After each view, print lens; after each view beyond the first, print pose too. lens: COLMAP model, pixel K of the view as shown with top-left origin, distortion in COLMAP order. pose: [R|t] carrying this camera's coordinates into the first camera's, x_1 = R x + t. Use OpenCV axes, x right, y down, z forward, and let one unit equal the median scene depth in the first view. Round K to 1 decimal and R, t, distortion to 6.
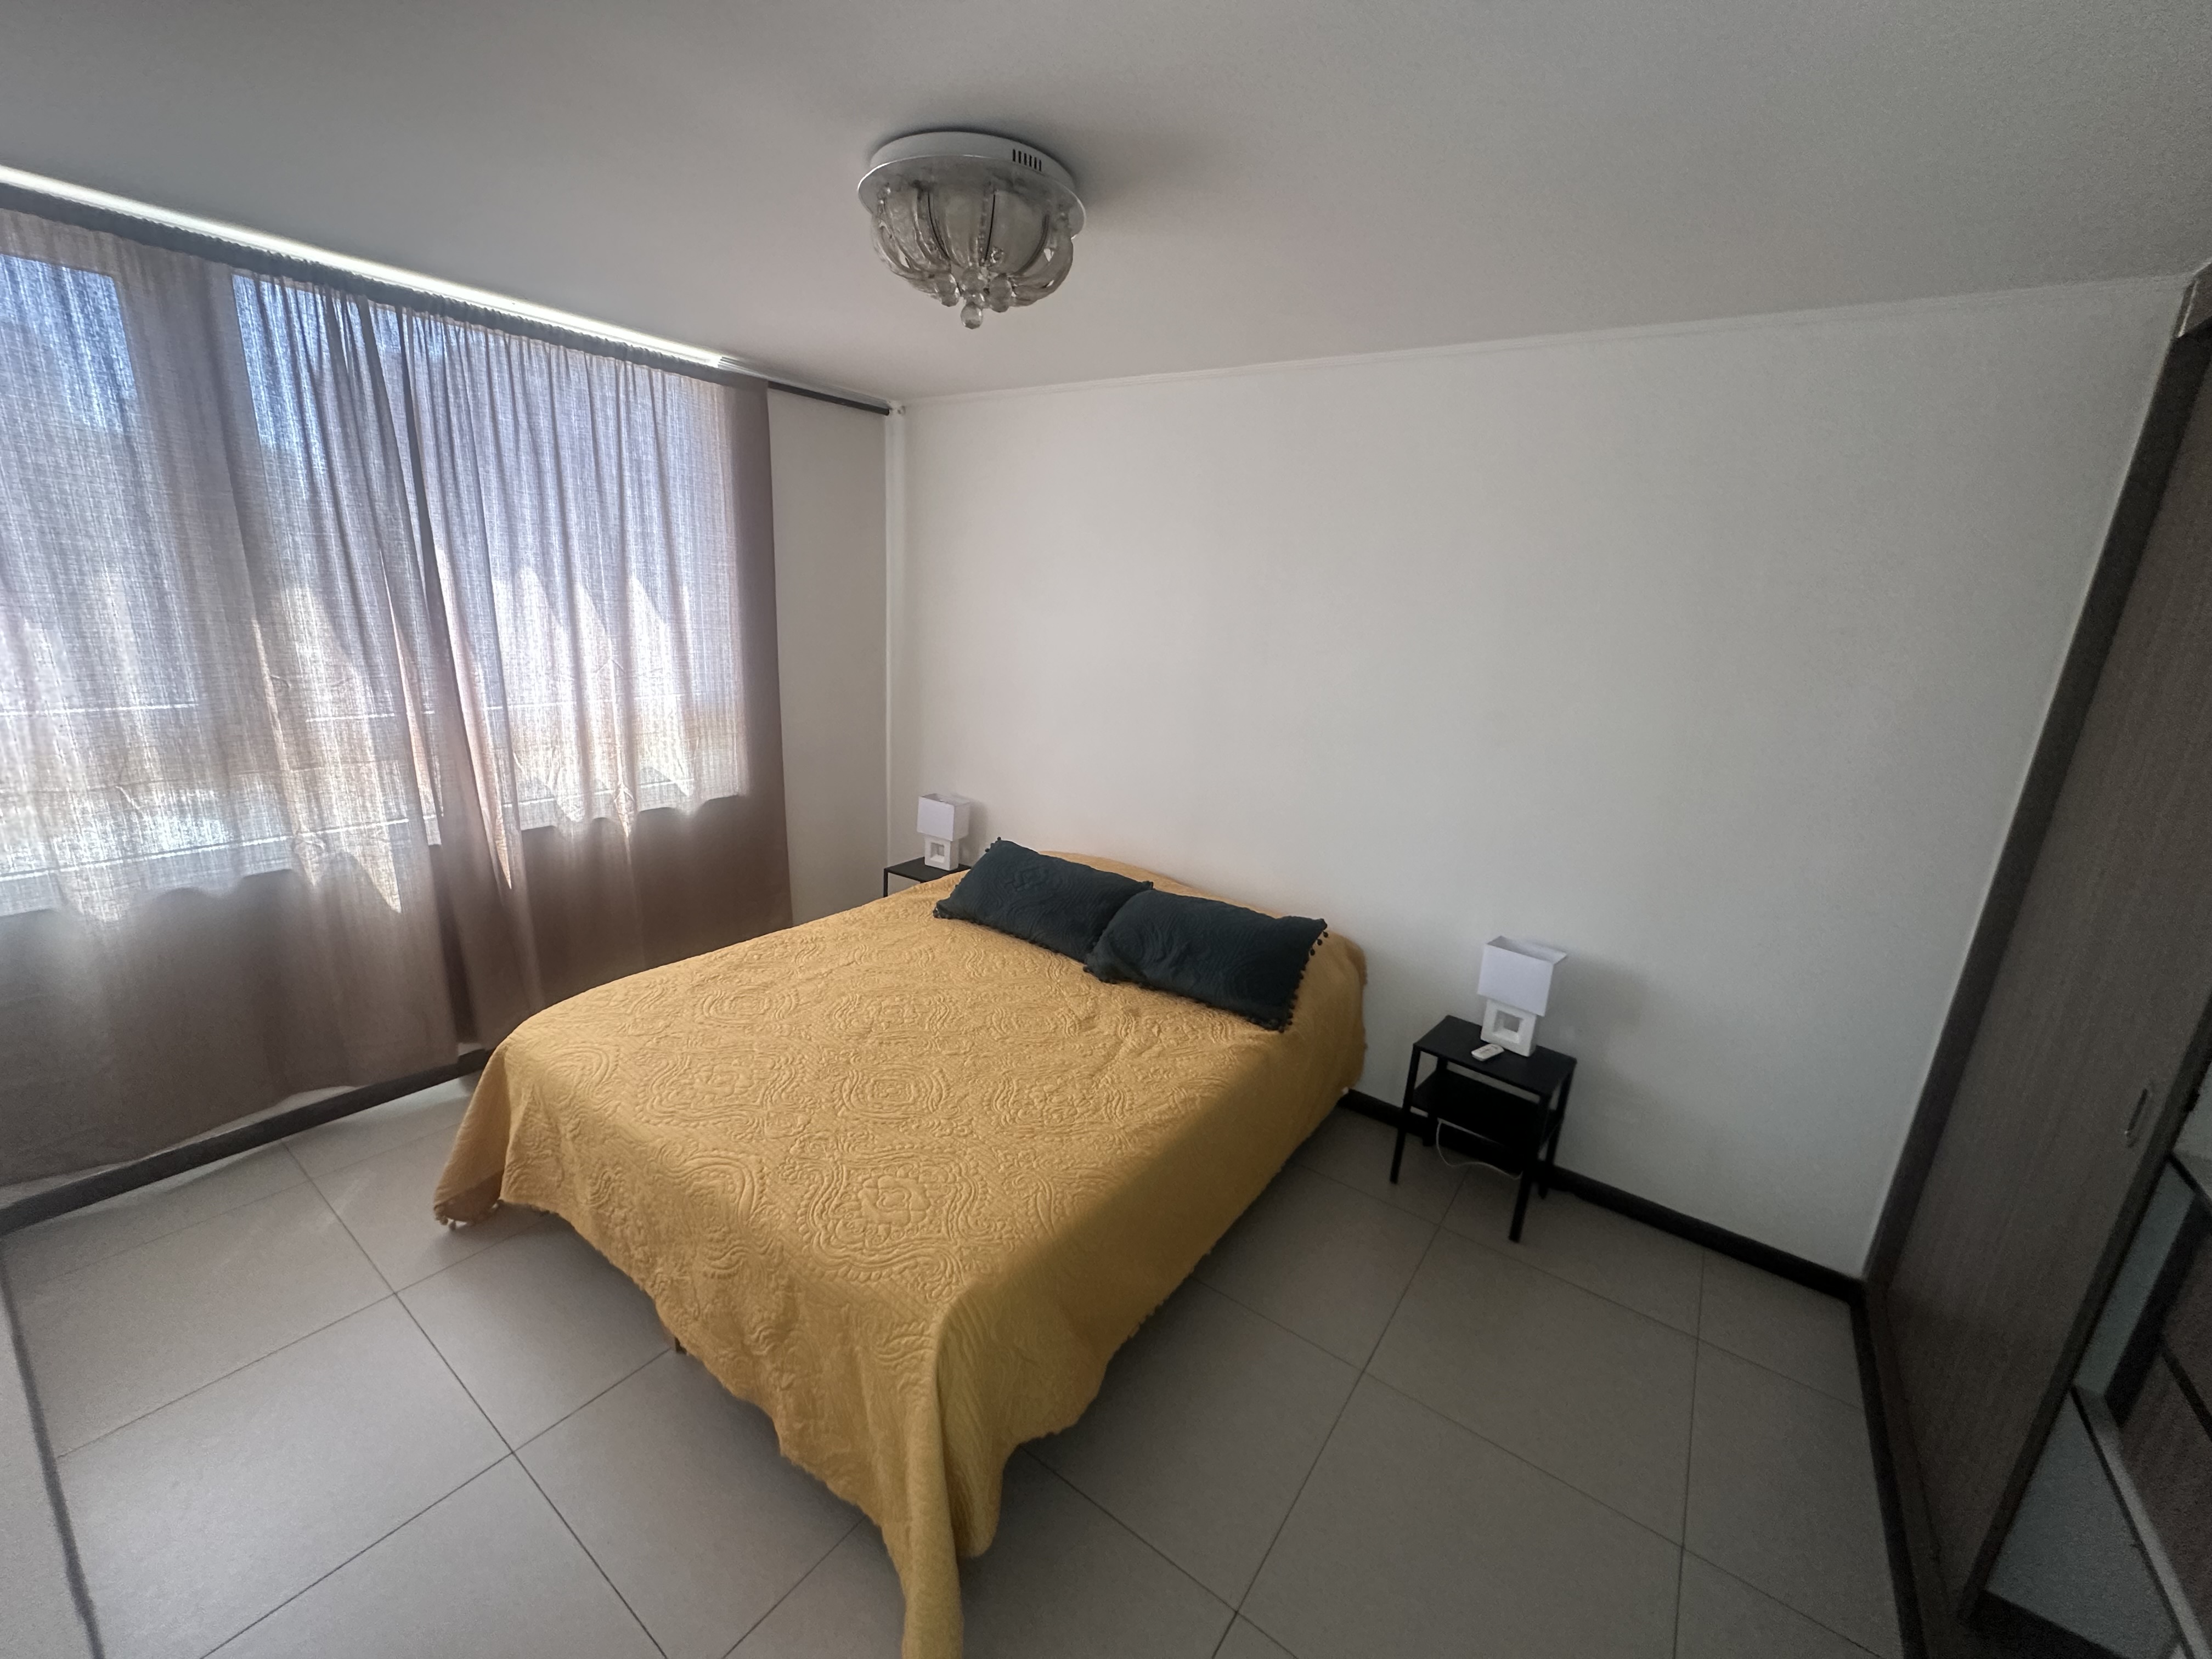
lens RADIAL K [[881.6, 0, 1106.0], [0, 881.6, 829.5], [0, 0, 1]] dist [-0.000571, -0.000213]
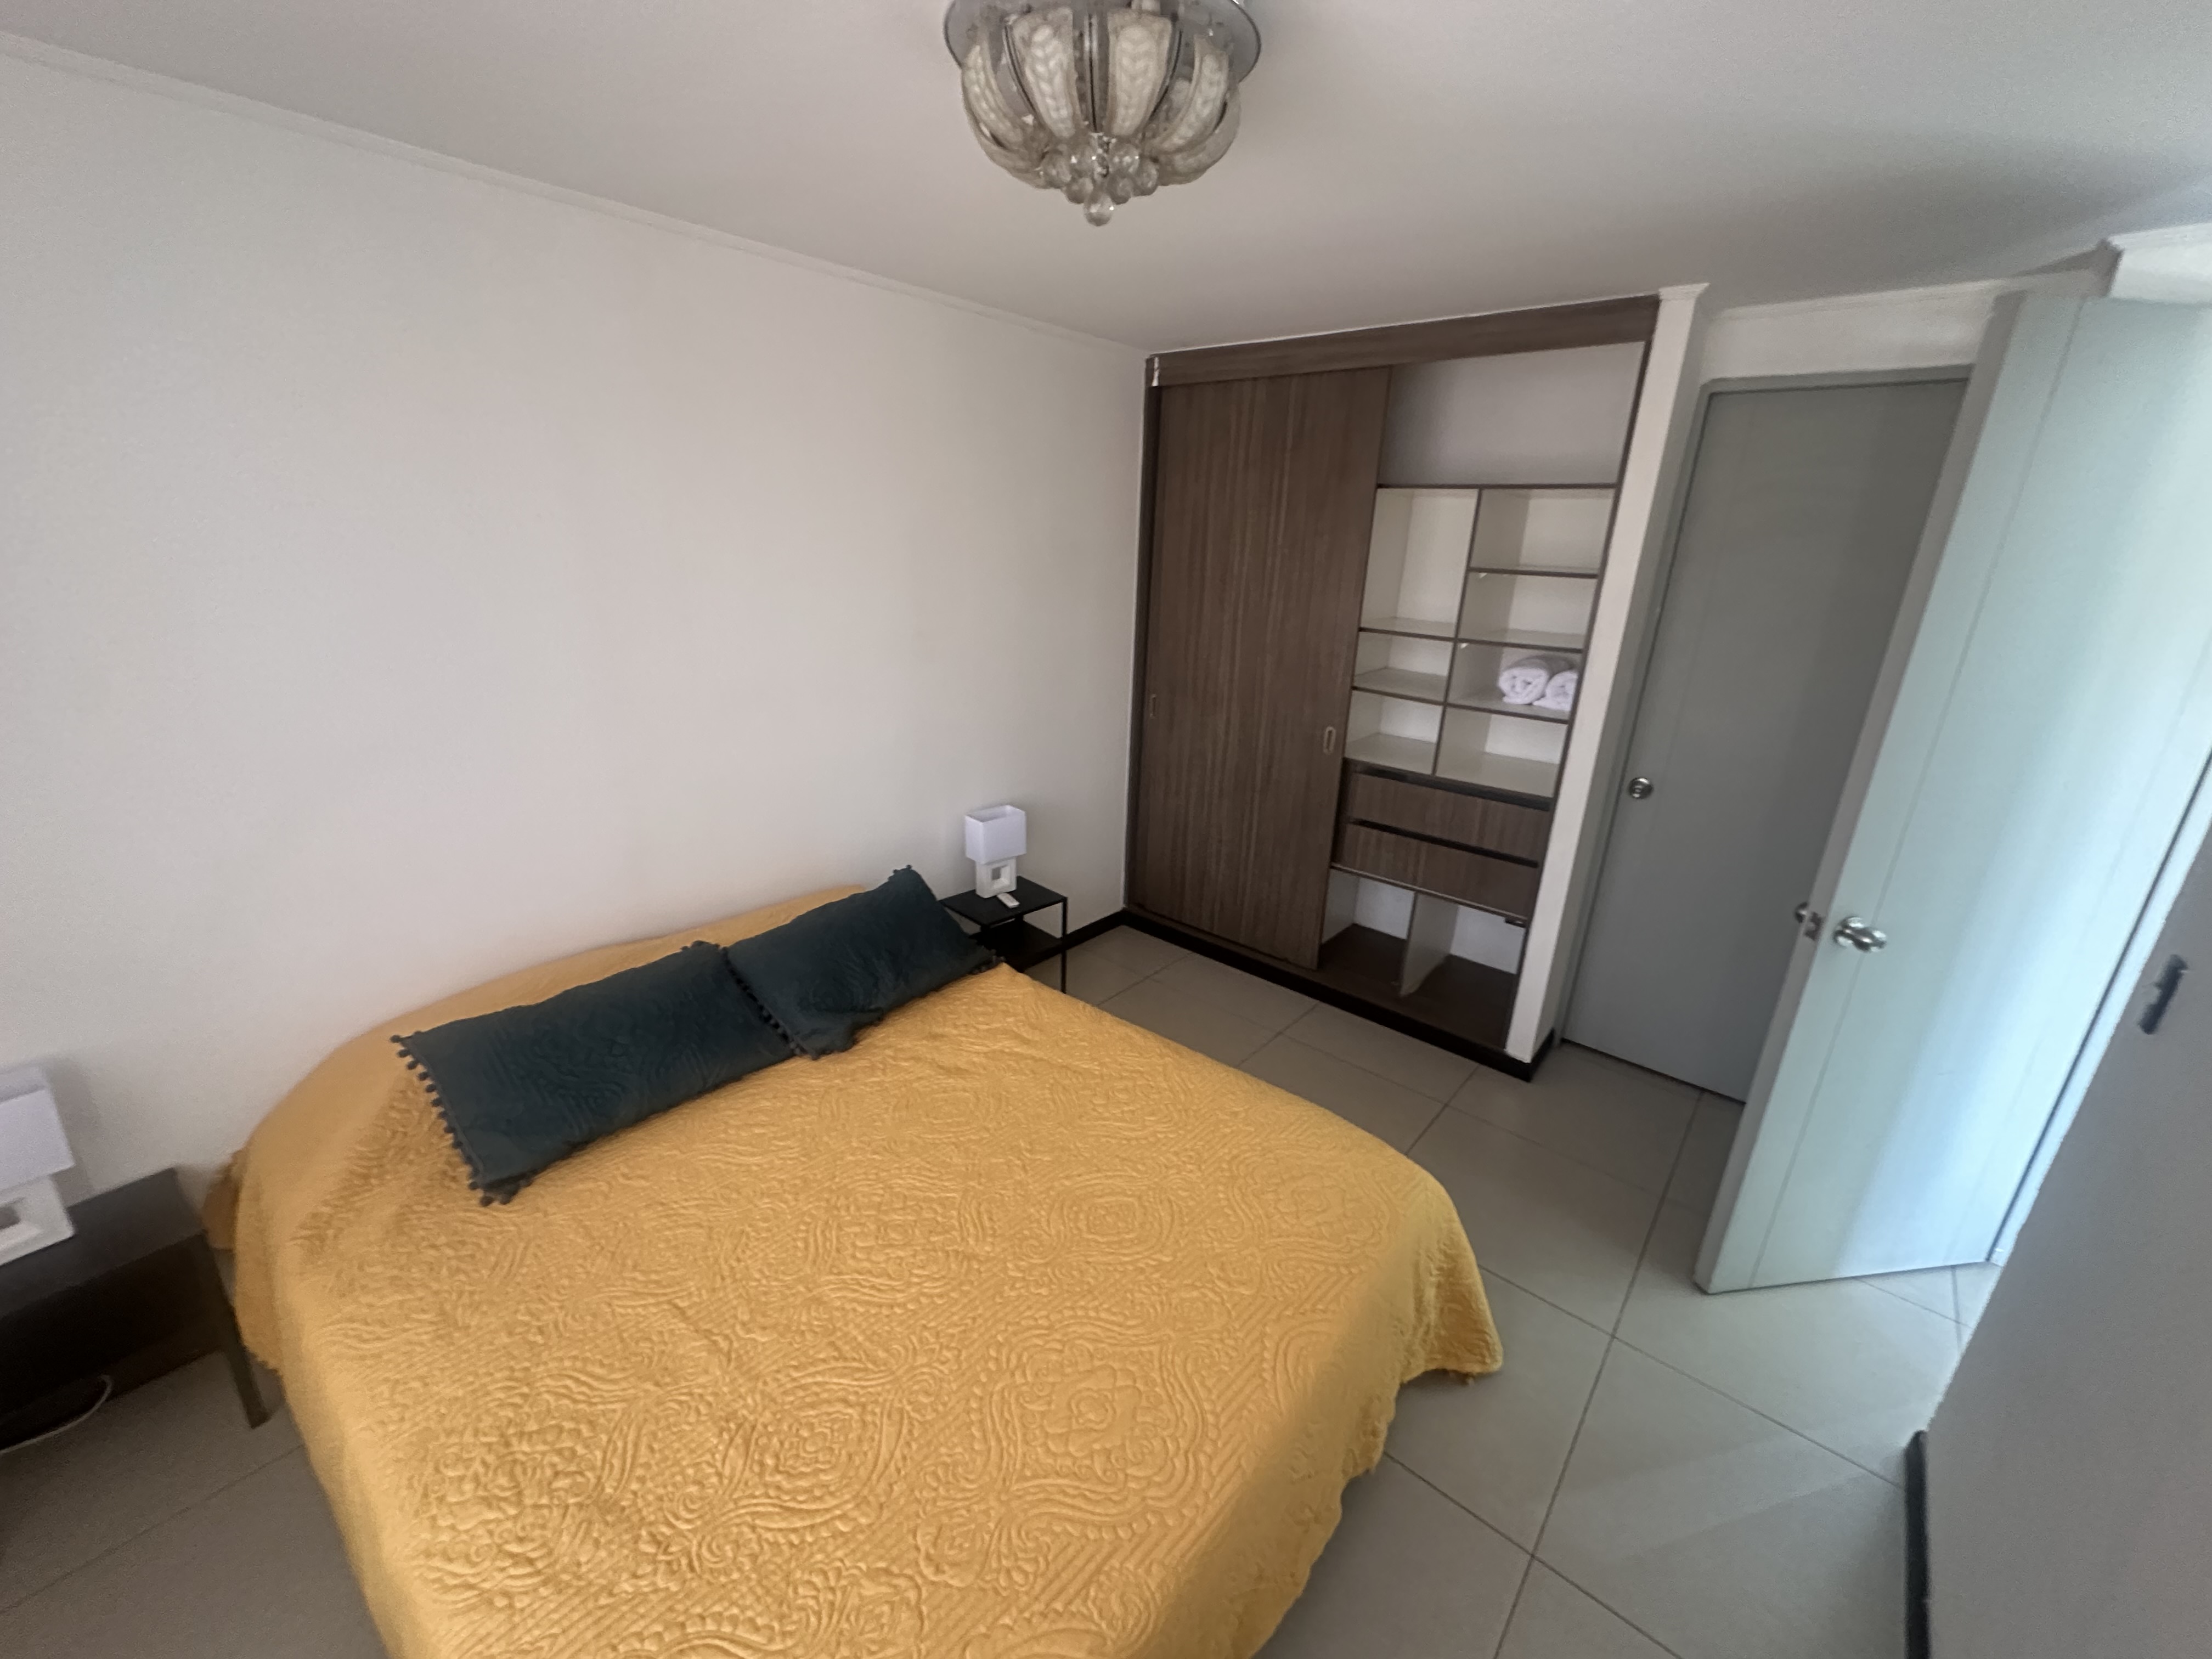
lens RADIAL K [[881.6, 0, 1106.0], [0, 881.6, 829.5], [0, 0, 1]] dist [-0.000571, -0.000213]
pose [[0.094779, -0.370667, 0.923917, -0.633280], [0.244941, 0.908246, 0.339253, -0.213743], [-0.964894, 0.194151, 0.176874, 0.608391]]
